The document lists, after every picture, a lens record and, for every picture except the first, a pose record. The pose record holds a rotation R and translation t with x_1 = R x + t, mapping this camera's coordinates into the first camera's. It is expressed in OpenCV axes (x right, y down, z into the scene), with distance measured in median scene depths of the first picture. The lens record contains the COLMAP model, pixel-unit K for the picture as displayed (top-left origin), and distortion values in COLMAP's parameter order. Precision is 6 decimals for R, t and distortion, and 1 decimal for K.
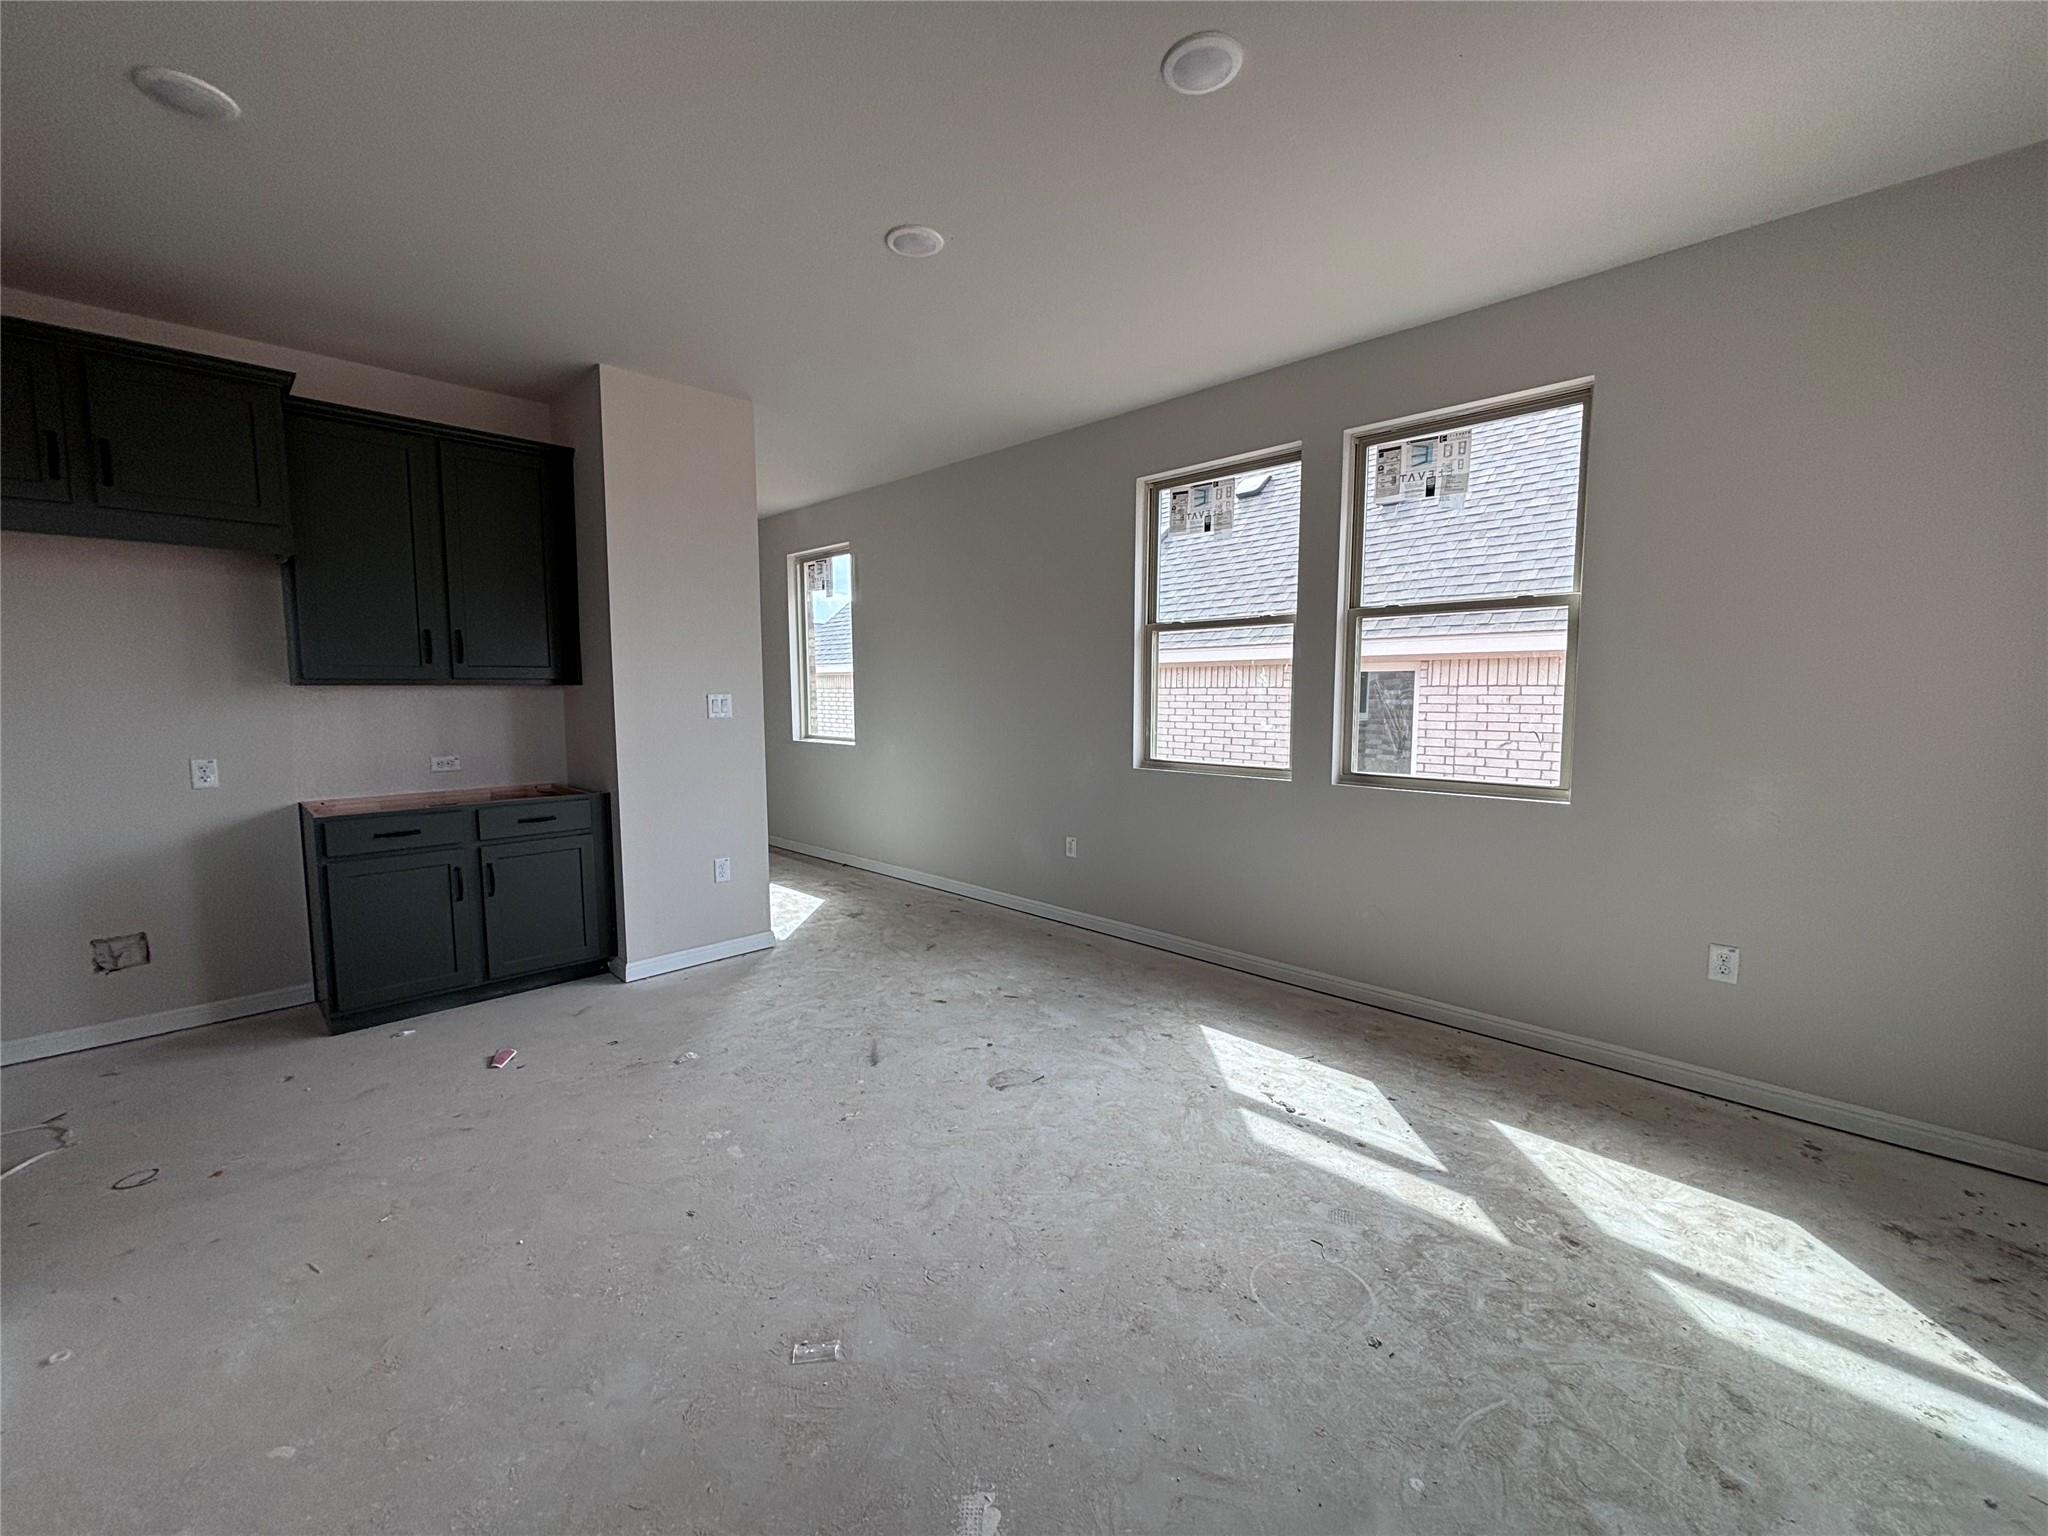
lens RADIAL K [[825.5, 0, 1024.2], [0, 825.5, 765.4], [0, 0, 1]] dist [-0.002223, -0.000094]
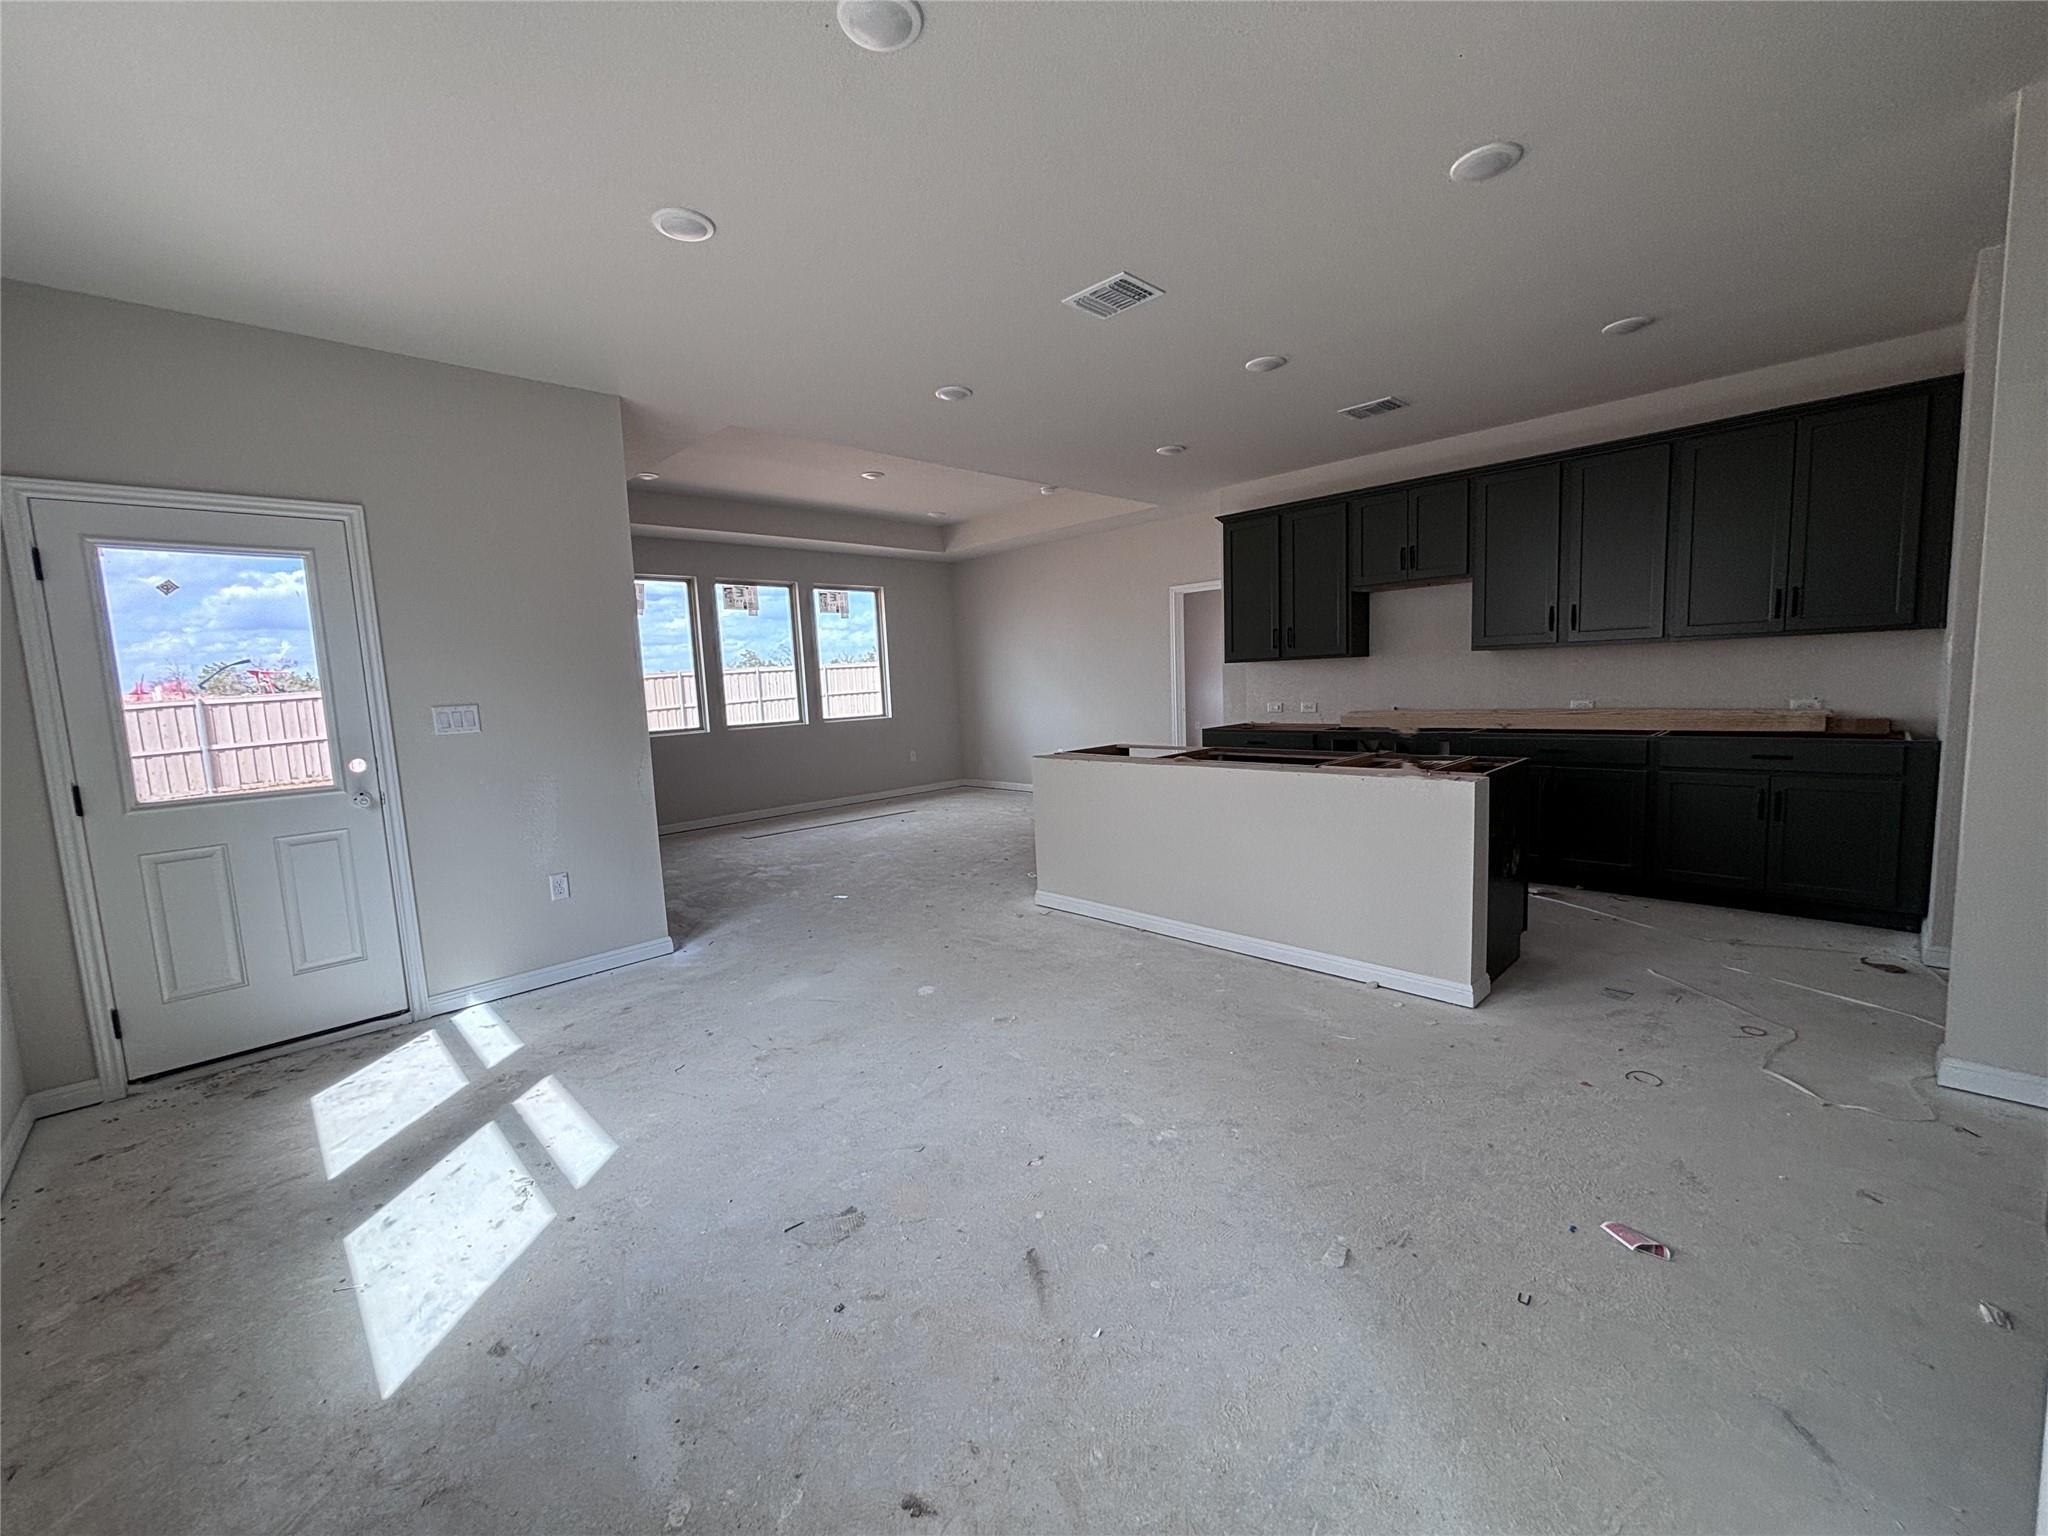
lens RADIAL K [[825.5, 0, 1024.2], [0, 825.5, 765.4], [0, 0, 1]] dist [-0.002223, -0.000094]
pose [[-0.998794, 0.044720, 0.020282, -0.177976], [0.047883, 0.978545, 0.200394, -0.120672], [-0.010885, 0.201123, -0.979506, 1.337600]]
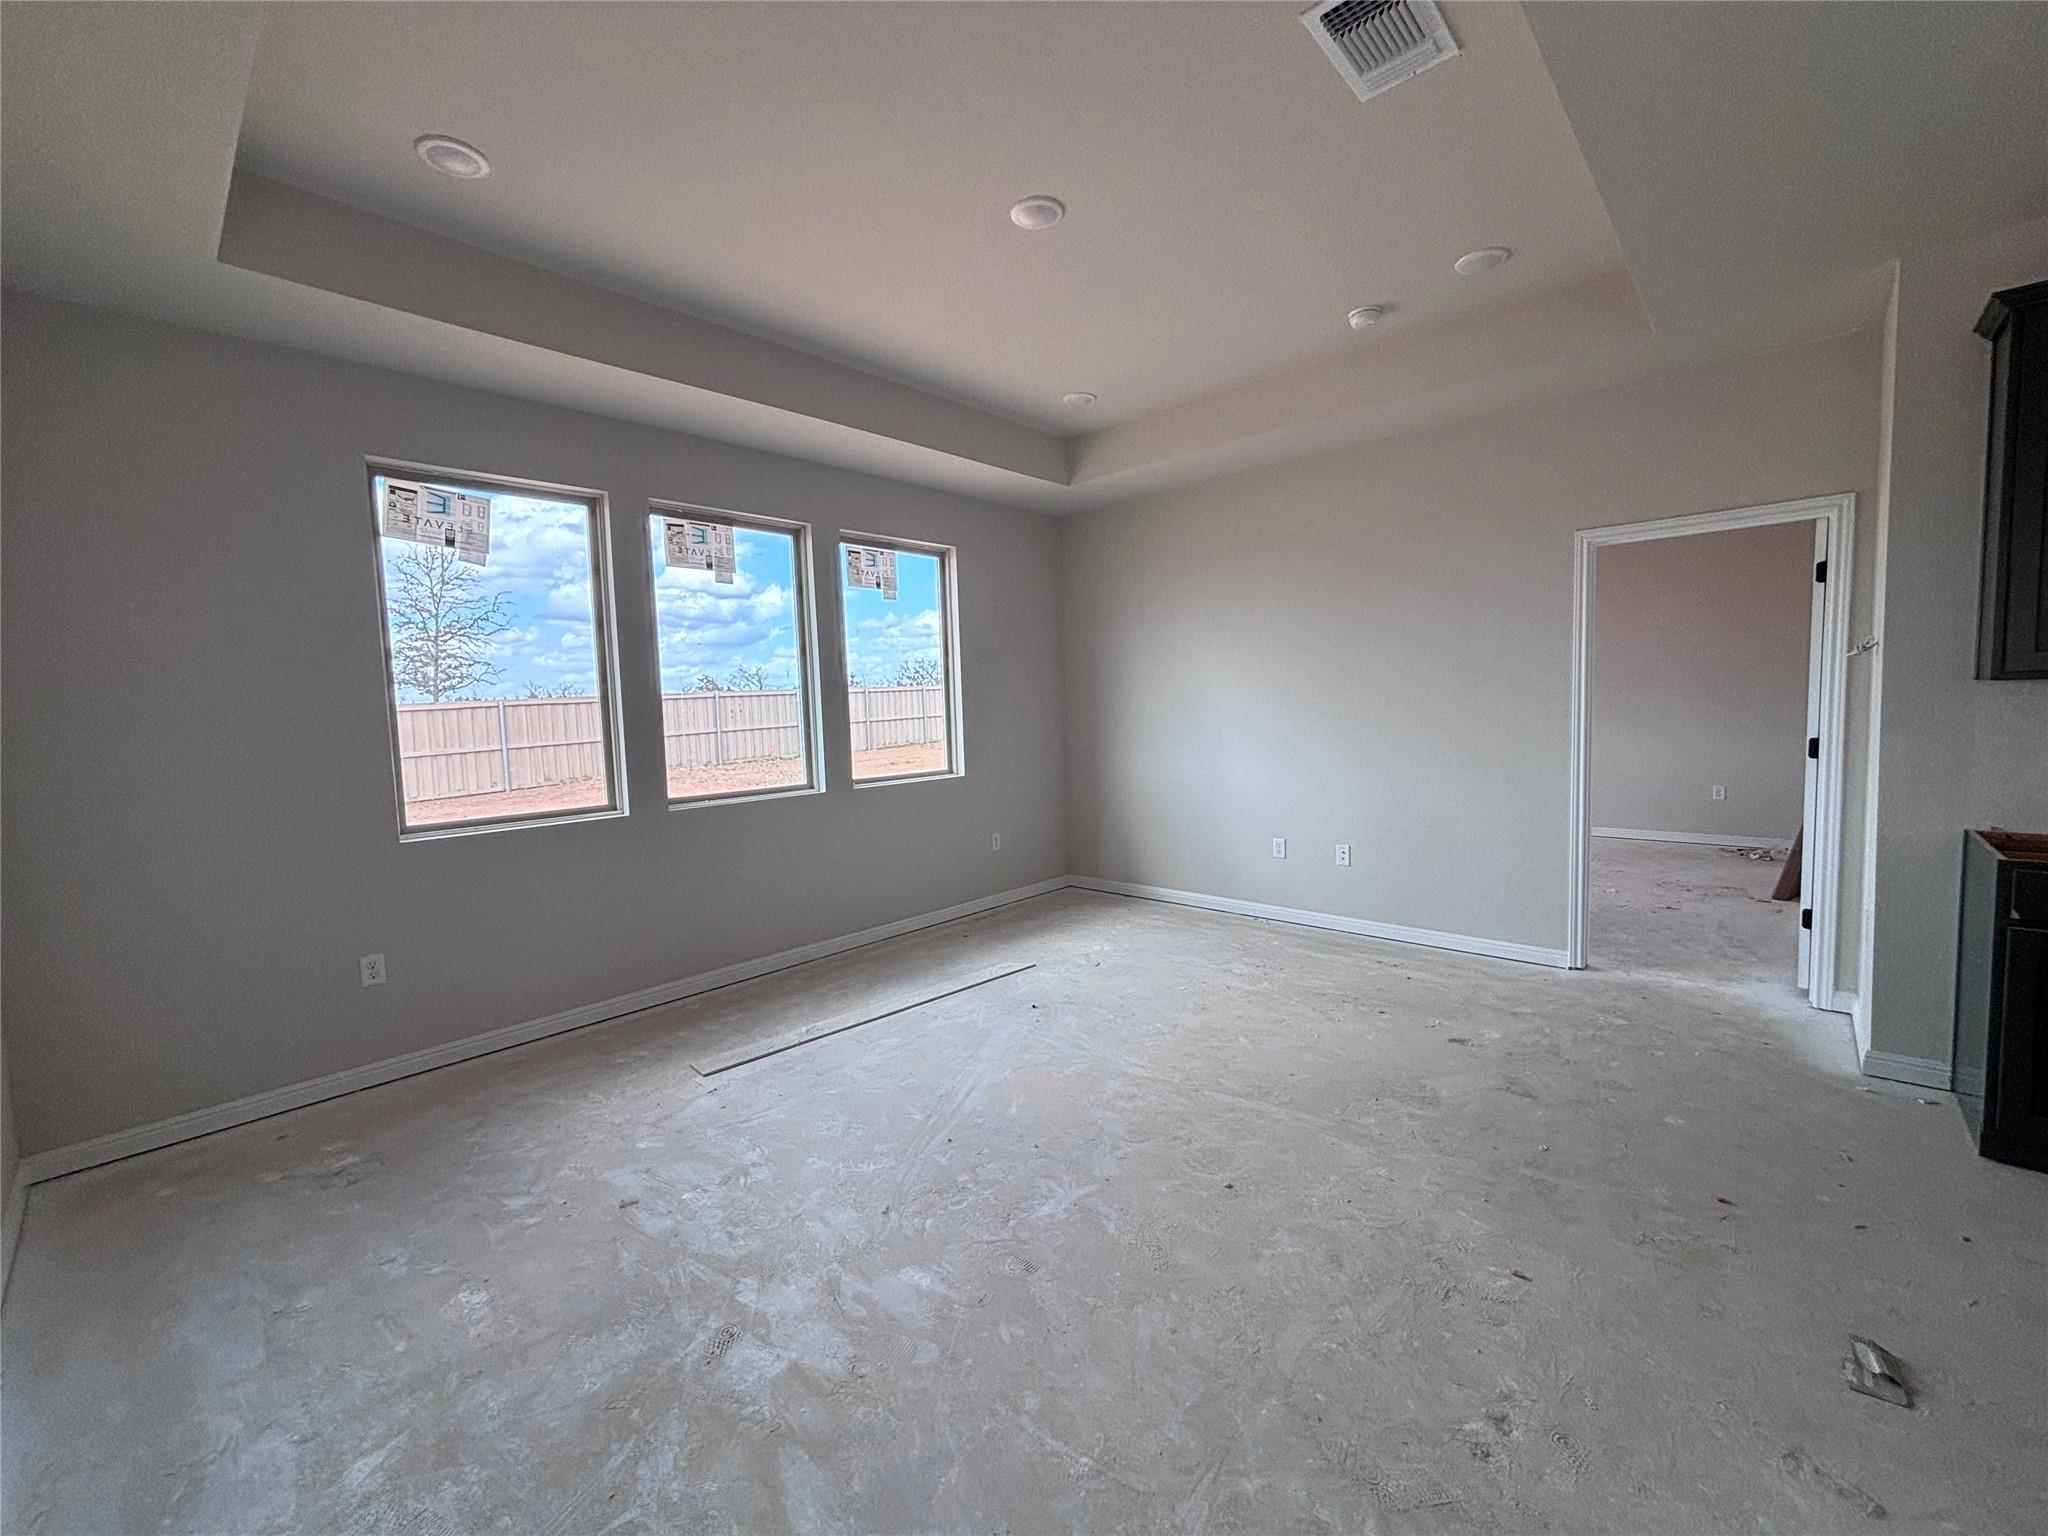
lens RADIAL K [[825.5, 0, 1024.2], [0, 825.5, 765.4], [0, 0, 1]] dist [-0.002223, -0.000094]
pose [[-0.998877, 0.036558, -0.030141, 0.248912], [0.031092, 0.985764, 0.165237, -0.023269], [0.035752, 0.164114, -0.985793, 0.153742]]
